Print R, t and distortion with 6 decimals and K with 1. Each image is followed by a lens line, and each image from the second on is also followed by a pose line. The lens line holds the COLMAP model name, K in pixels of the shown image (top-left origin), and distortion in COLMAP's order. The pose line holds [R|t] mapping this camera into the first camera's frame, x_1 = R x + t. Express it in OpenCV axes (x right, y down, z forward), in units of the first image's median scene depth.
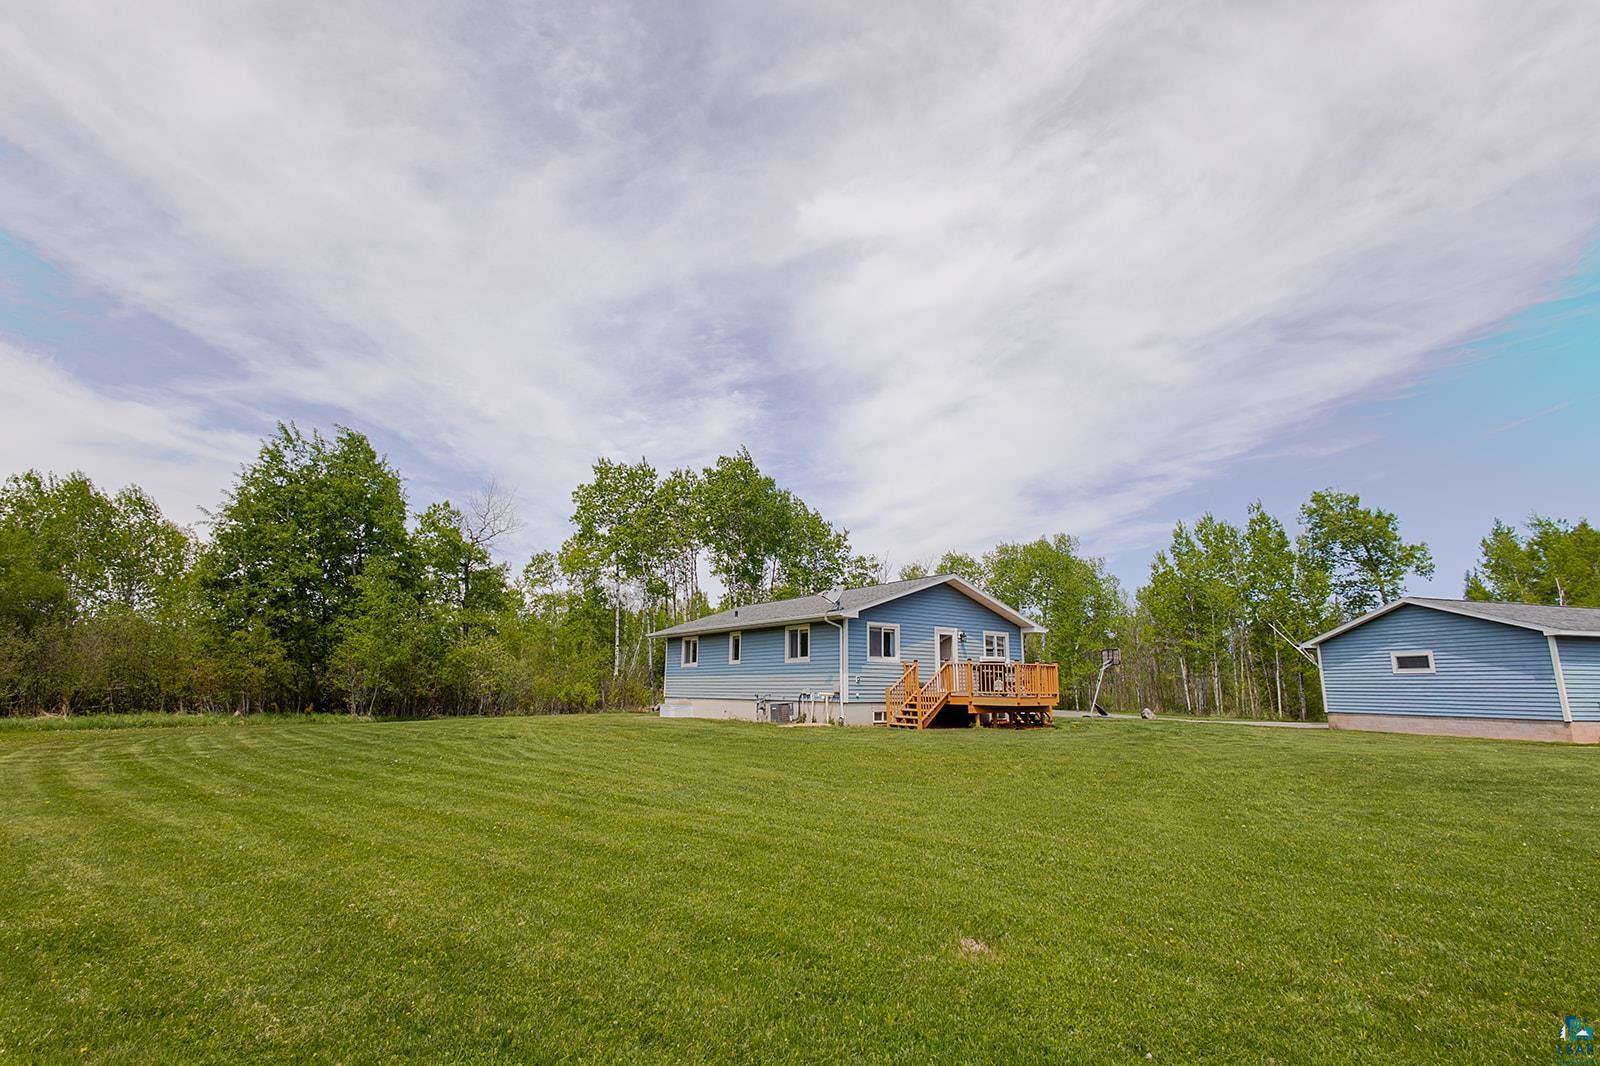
lens RADIAL K [[757.3, 0, 791.5], [0, 757.3, 532.8], [0, 0, 1]] dist [-0.002739, -0.000368]
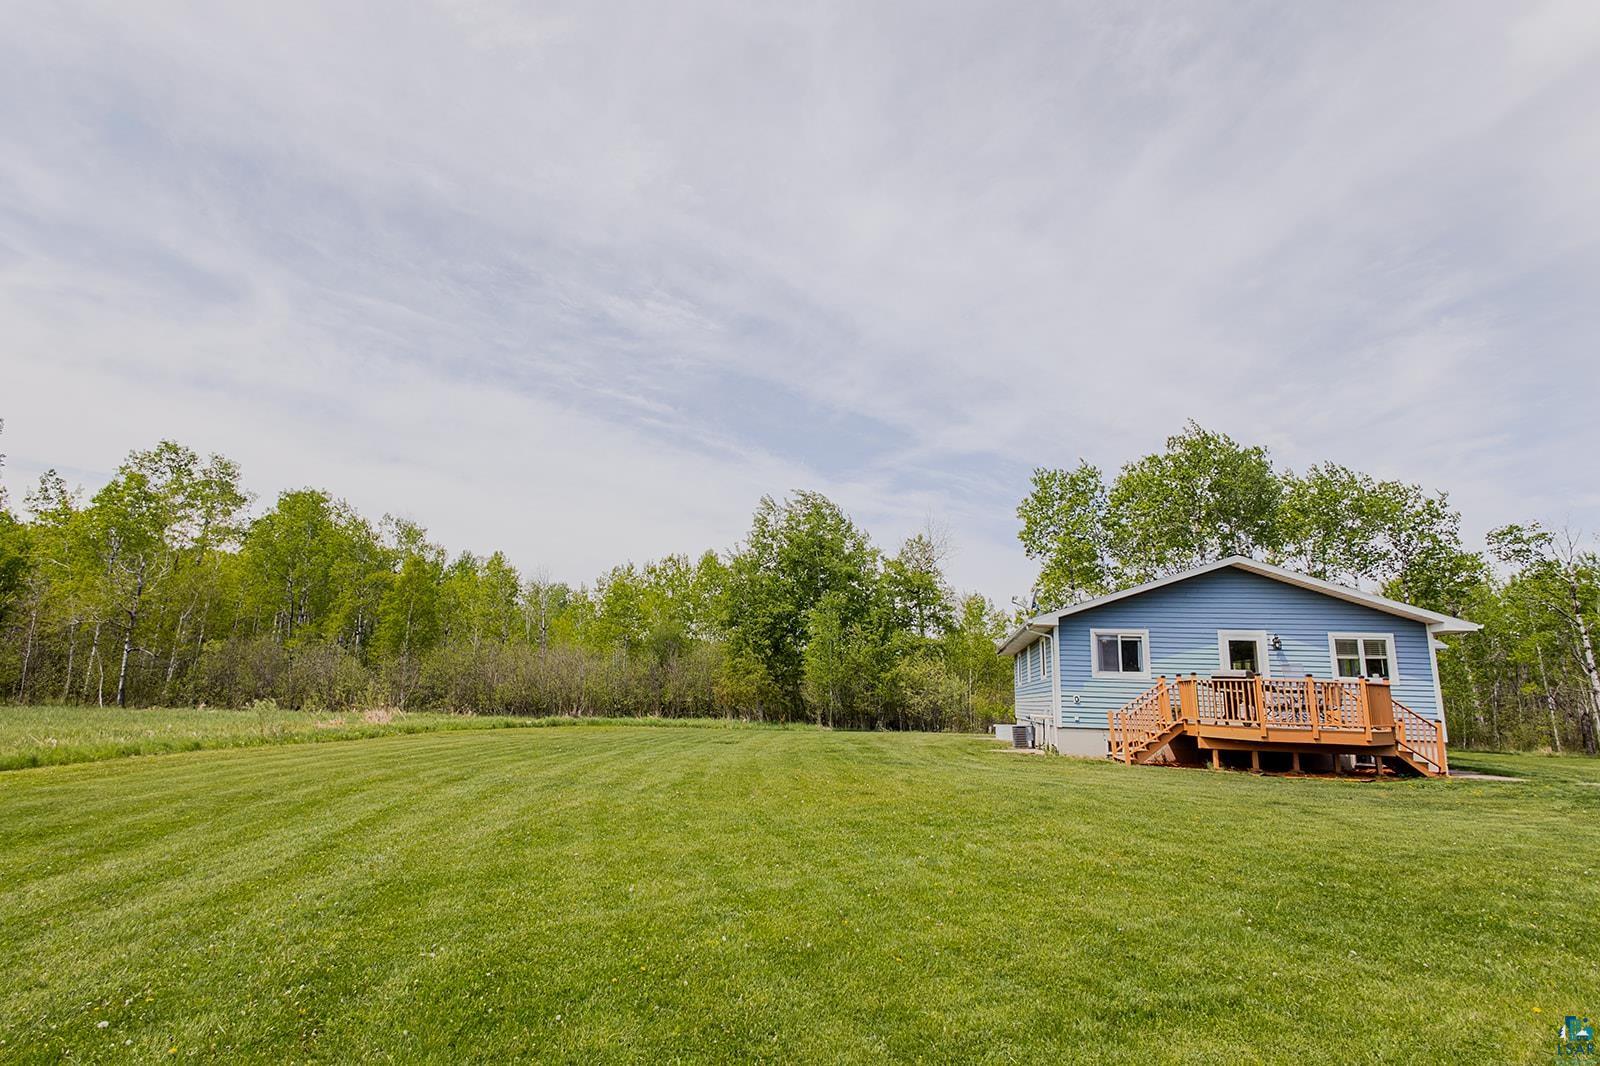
lens RADIAL K [[772.0, 0, 782.5], [0, 772.0, 527.8], [0, 0, 1]] dist [0.003906, 0.000145]
pose [[0.678383, -0.144518, -0.720354, 0.427304], [0.122848, 0.988972, -0.082717, 0.032305], [0.724365, -0.032380, 0.688656, 0.160817]]
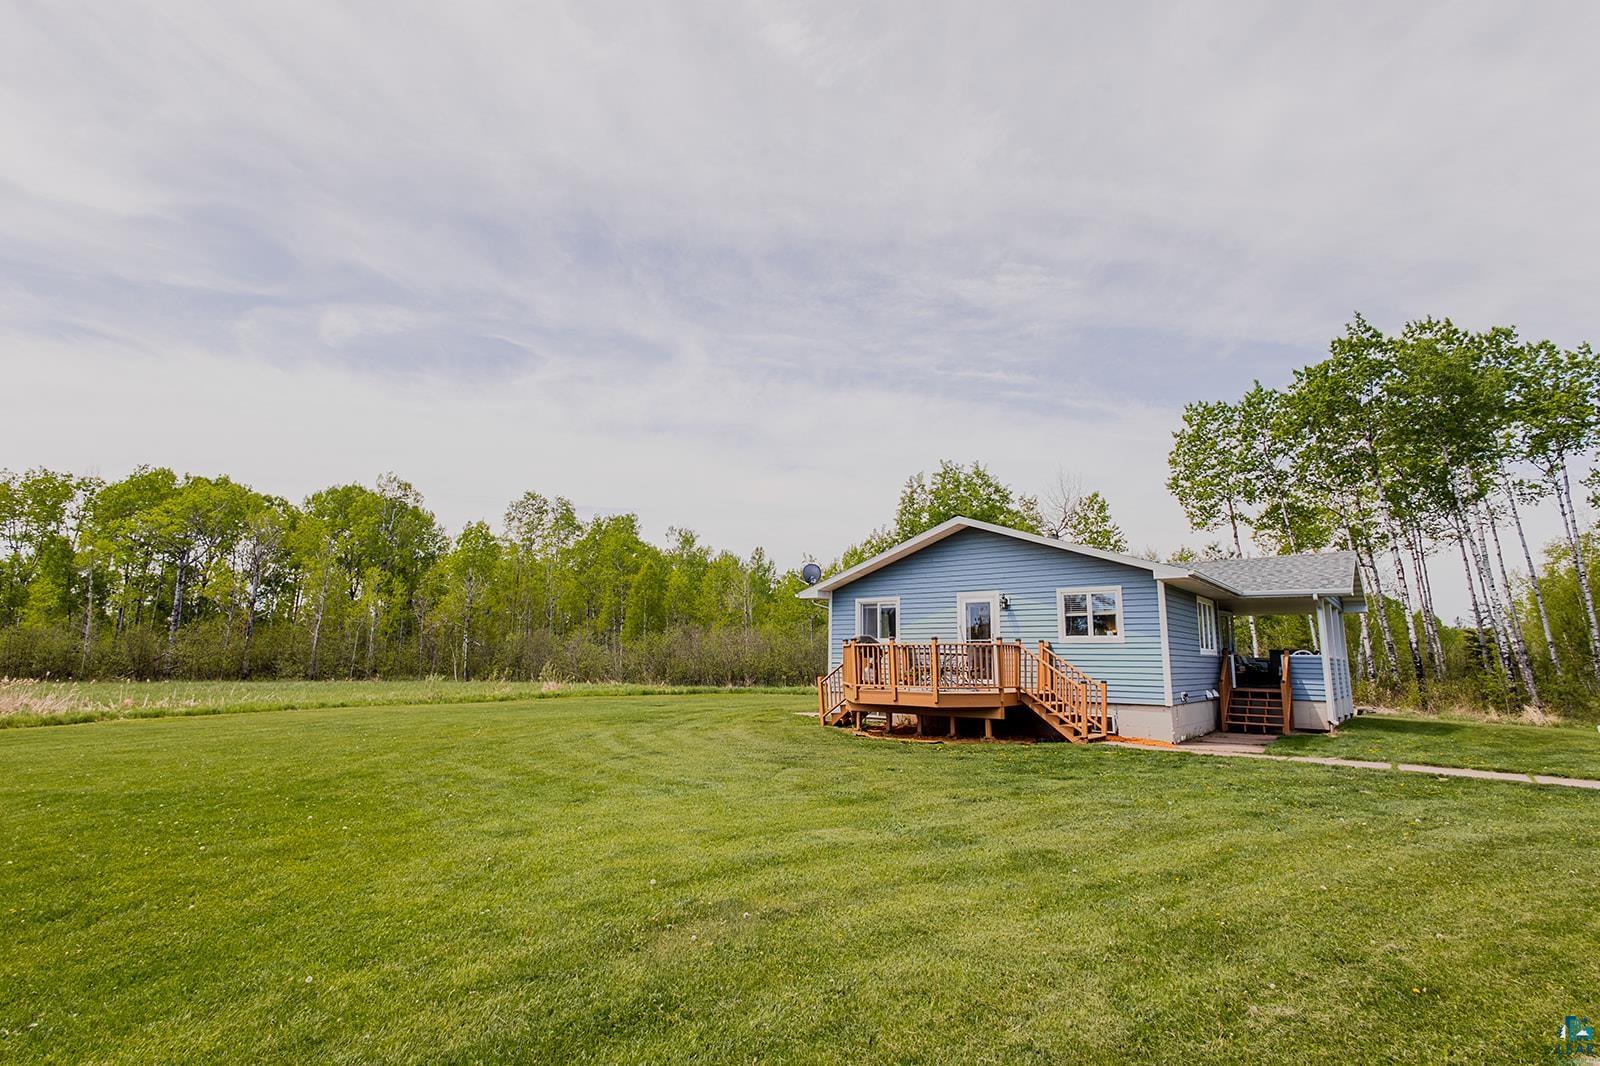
lens RADIAL K [[741.9, 0, 800.0], [0, 741.9, 533.0], [0, 0, 1]] dist [0.009916, -0.000262]
pose [[0.260284, -0.167365, -0.950916, 0.777084], [0.187870, 0.974818, -0.120148, 0.115885], [0.947078, -0.147376, 0.285173, 0.616444]]
